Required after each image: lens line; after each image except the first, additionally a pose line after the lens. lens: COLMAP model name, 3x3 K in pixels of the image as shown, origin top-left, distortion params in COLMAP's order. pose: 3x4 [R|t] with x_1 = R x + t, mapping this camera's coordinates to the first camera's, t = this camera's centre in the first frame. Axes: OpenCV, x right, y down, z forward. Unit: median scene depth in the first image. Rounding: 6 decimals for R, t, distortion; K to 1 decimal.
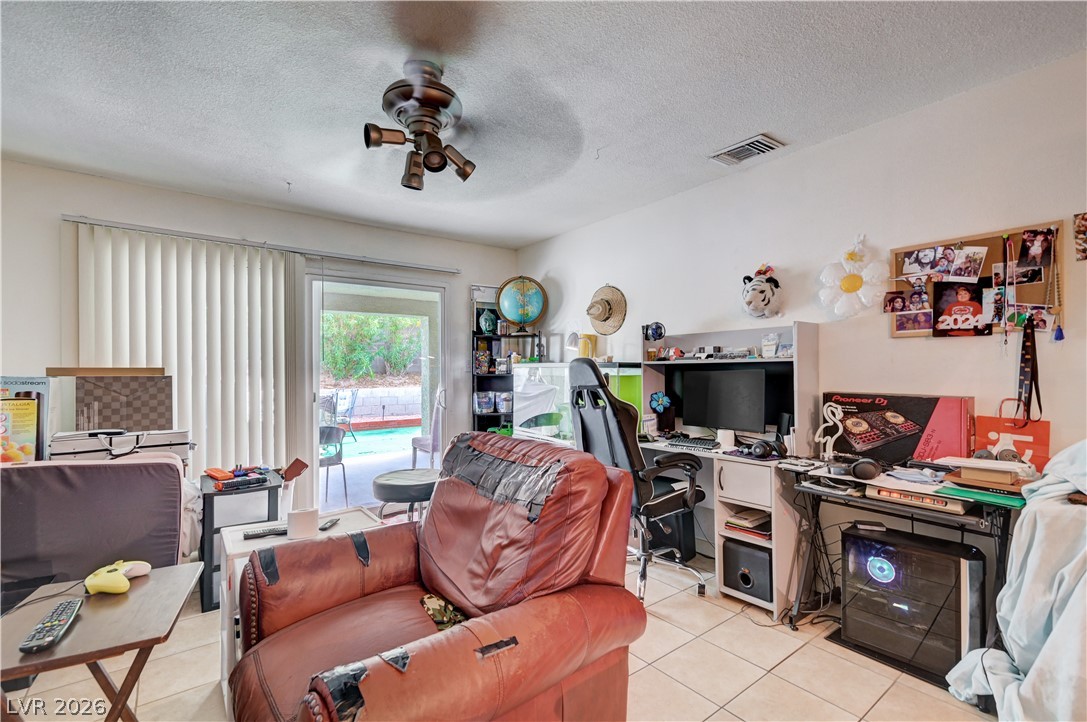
lens RADIAL K [[494.7, 0, 545.3], [0, 494.7, 369.1], [0, 0, 1]] dist [0.001063, -0.000828]
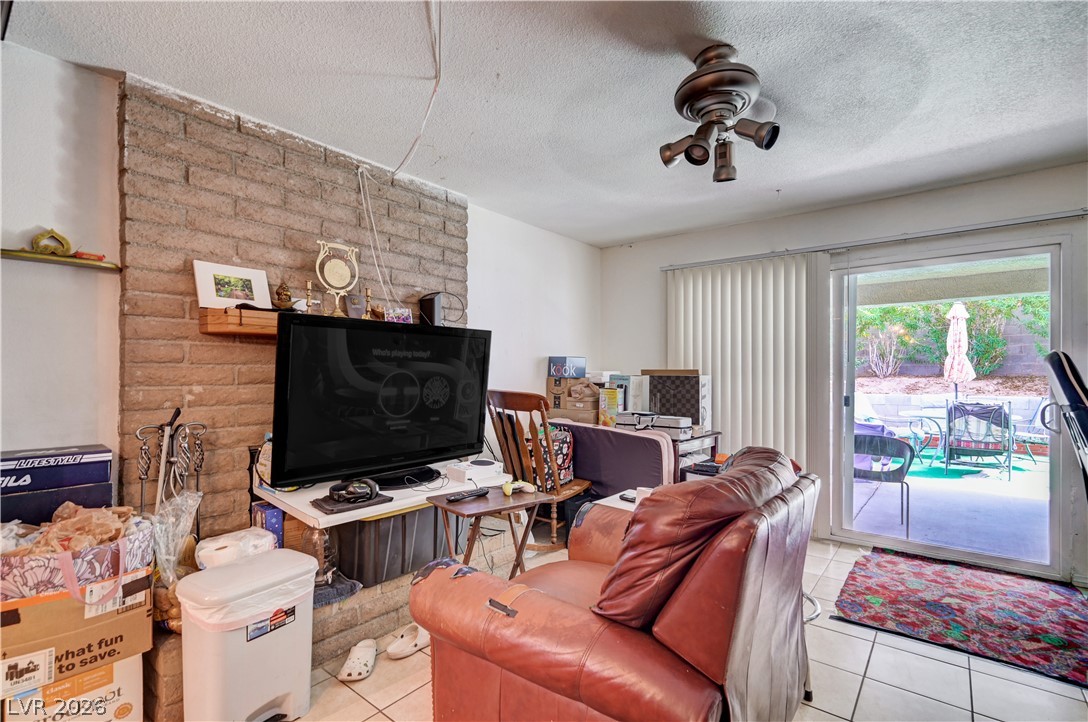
lens RADIAL K [[495.2, 0, 540.3], [0, 495.2, 369.9], [0, 0, 1]] dist [0.001063, -0.000828]
pose [[0.222548, 0.000315, -0.974922, 0.422442], [-0.000659, 1.000000, 0.000172, -0.002105], [0.974922, 0.000604, 0.222548, 0.325971]]
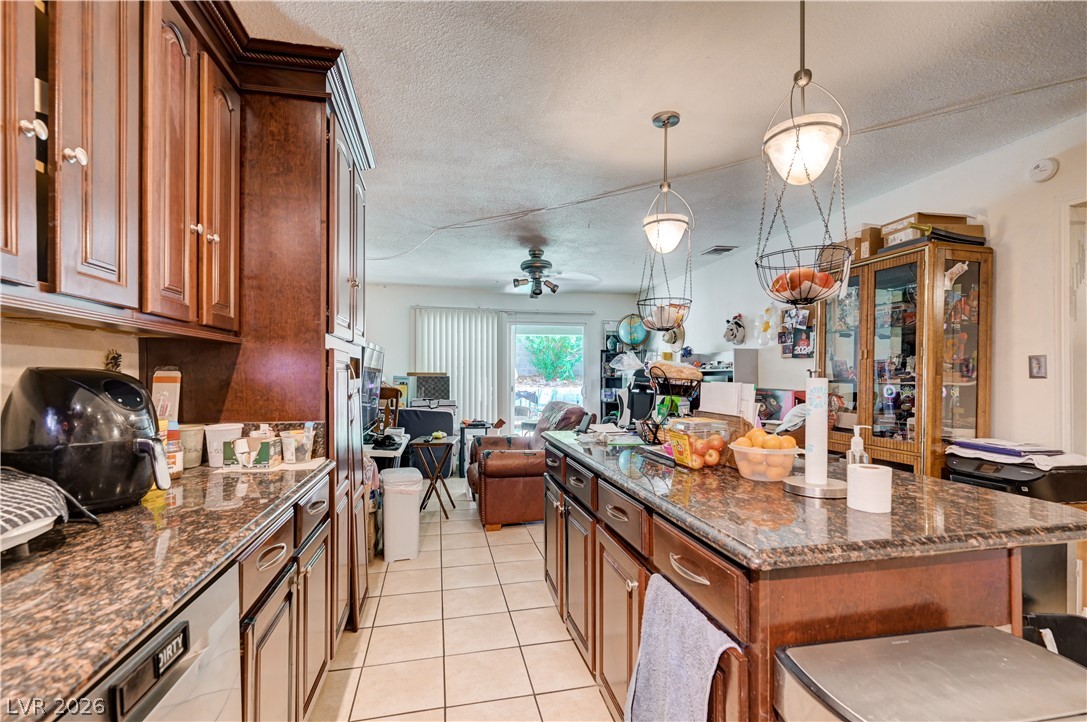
lens RADIAL K [[494.7, 0, 541.3], [0, 494.7, 370.8], [0, 0, 1]] dist [0.001063, -0.000828]
pose [[0.900695, 0.002576, -0.434444, 0.590052], [-0.003902, 0.999990, -0.002160, -0.008274], [0.434434, 0.003640, 0.900696, -0.834378]]
